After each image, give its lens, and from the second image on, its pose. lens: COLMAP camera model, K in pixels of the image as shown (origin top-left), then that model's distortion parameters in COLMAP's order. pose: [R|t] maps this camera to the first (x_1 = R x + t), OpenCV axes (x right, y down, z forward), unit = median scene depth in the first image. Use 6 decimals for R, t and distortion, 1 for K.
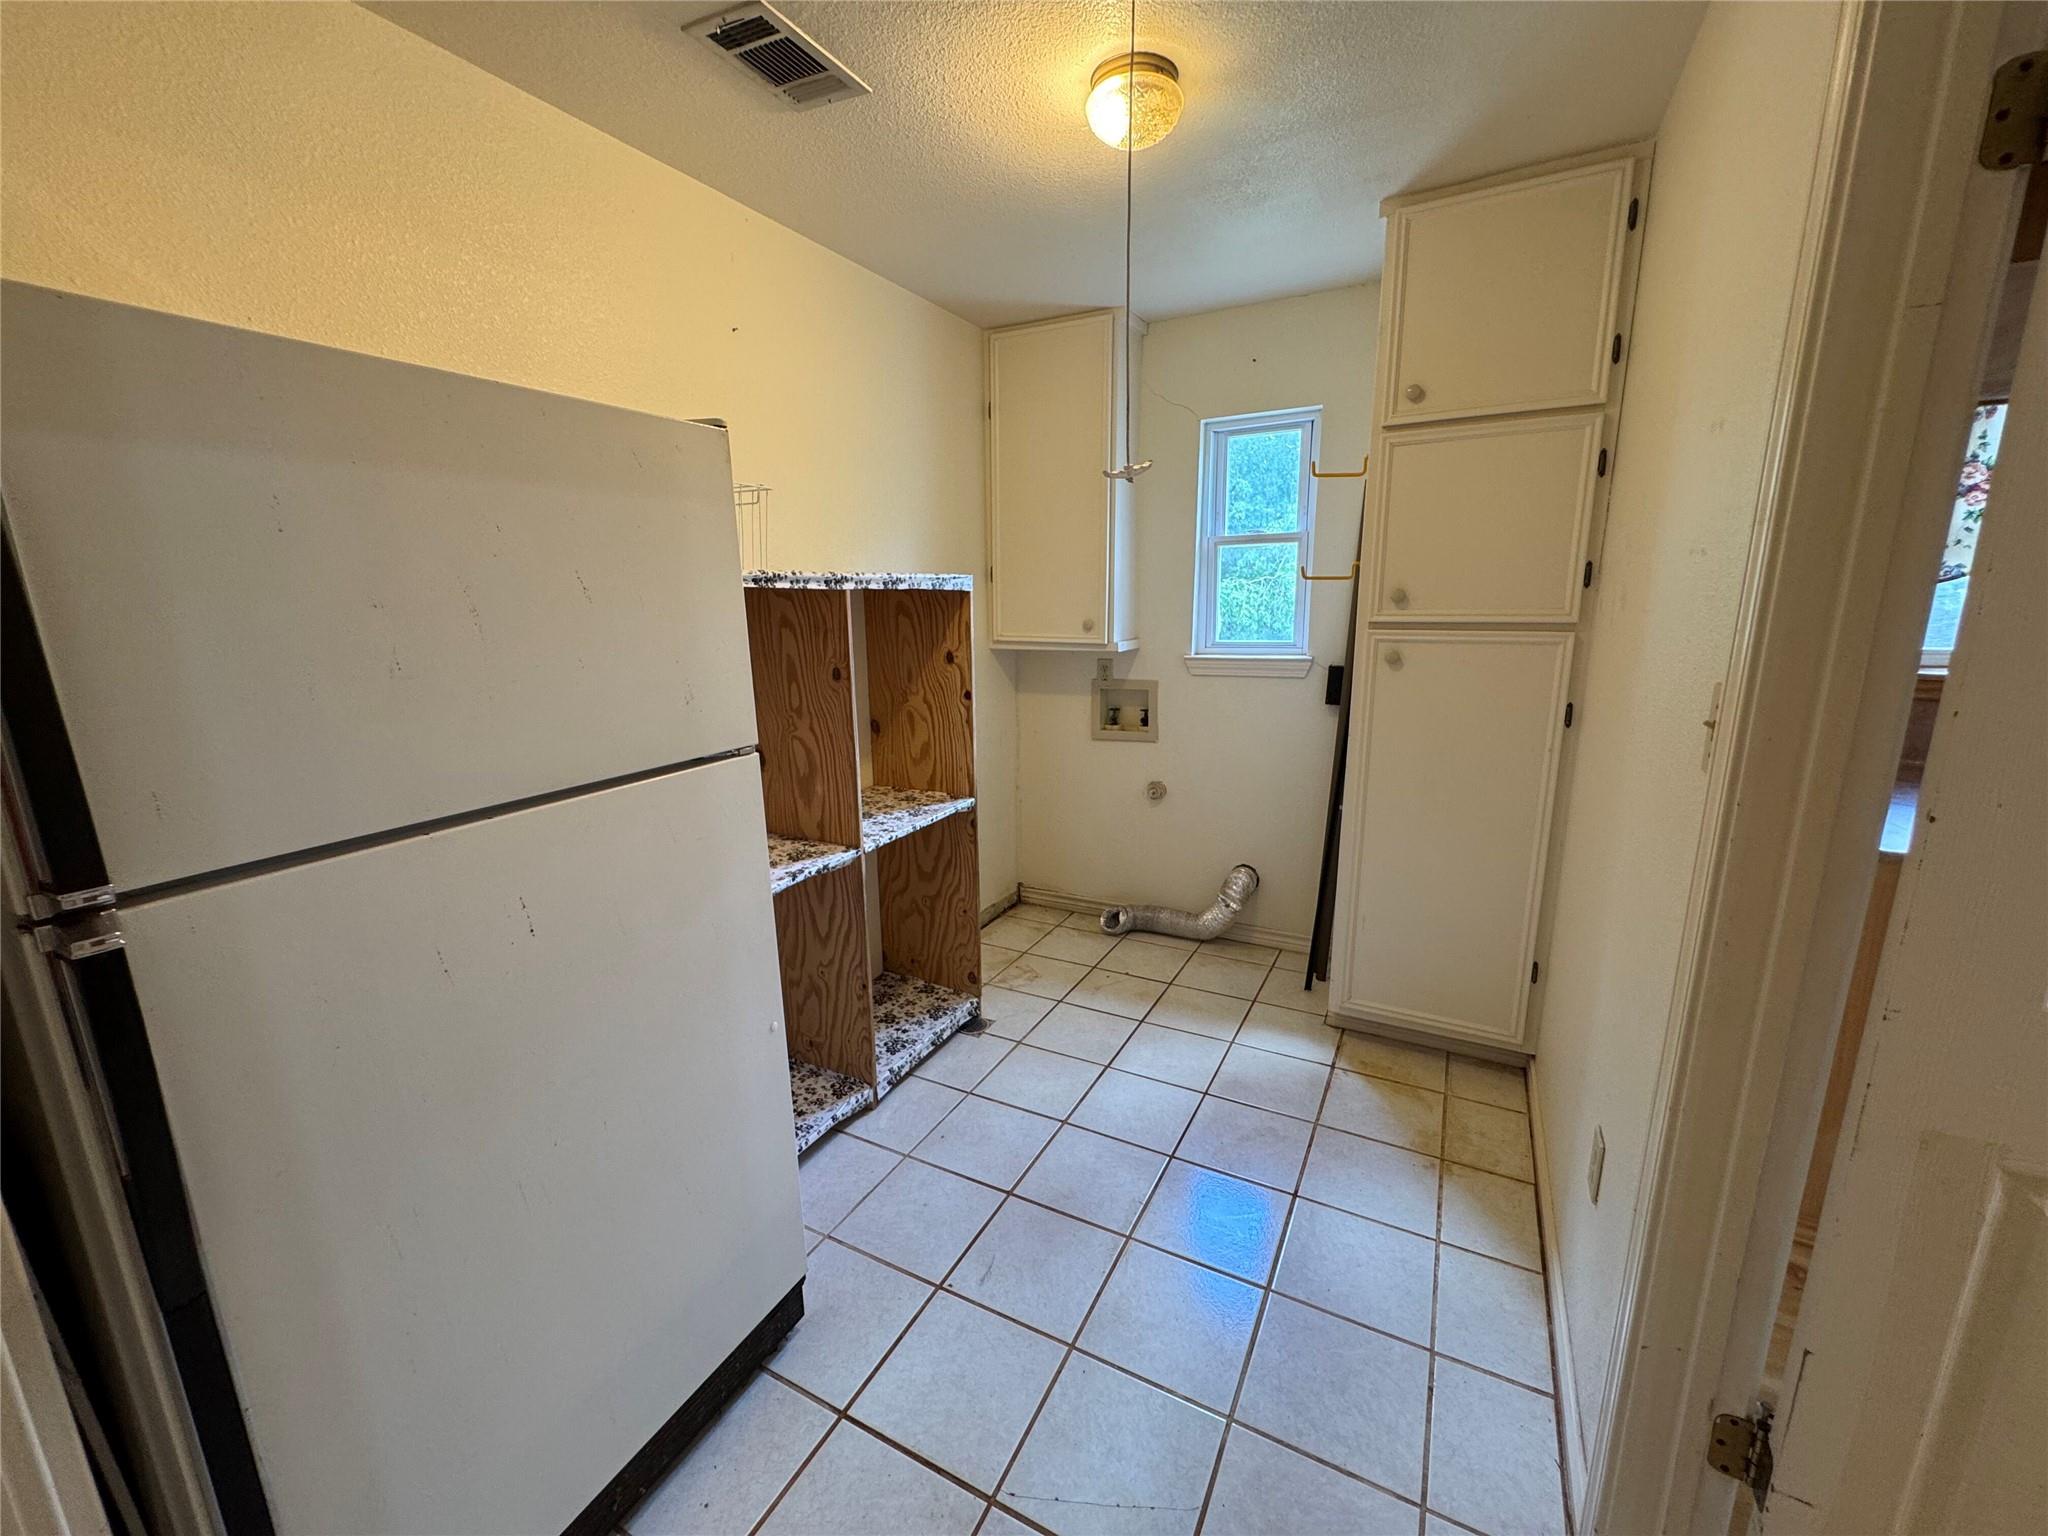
lens RADIAL K [[824.6, 0, 1022.3], [0, 824.6, 766.4], [0, 0, 1]] dist [-0.002128, -0.000087]
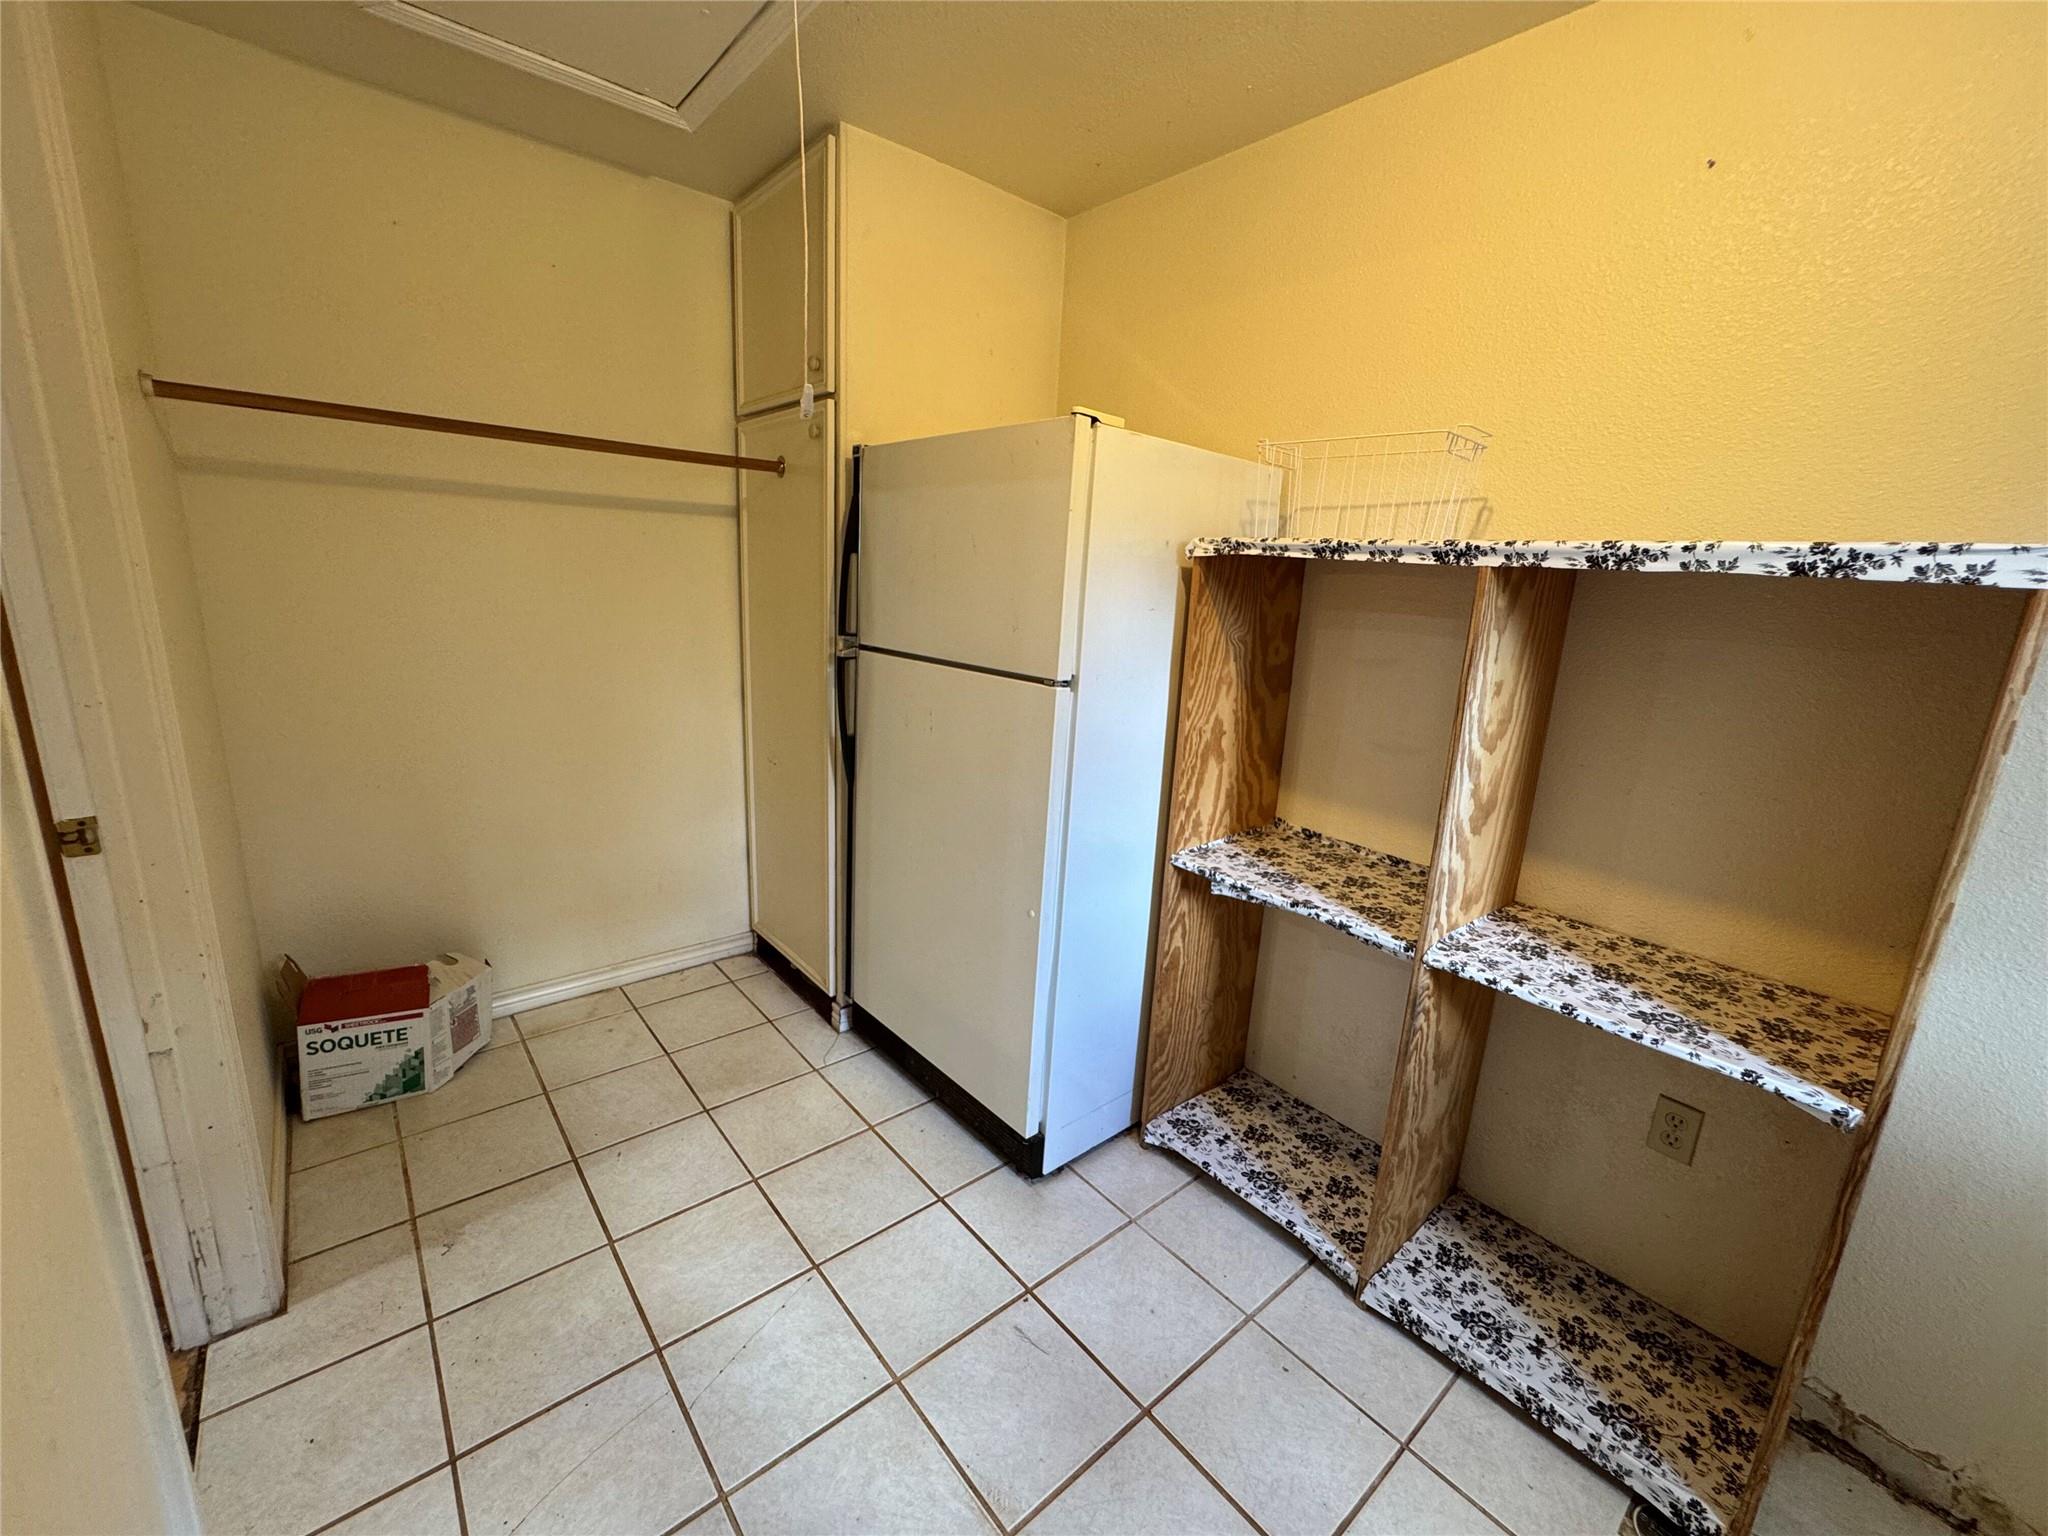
lens RADIAL K [[824.6, 0, 1022.3], [0, 824.6, 766.4], [0, 0, 1]] dist [-0.002128, -0.000087]
pose [[-0.371680, 0.205939, -0.905231, 0.525765], [-0.239581, 0.920778, 0.307846, -0.176332], [0.896914, 0.331296, -0.292896, 0.886086]]
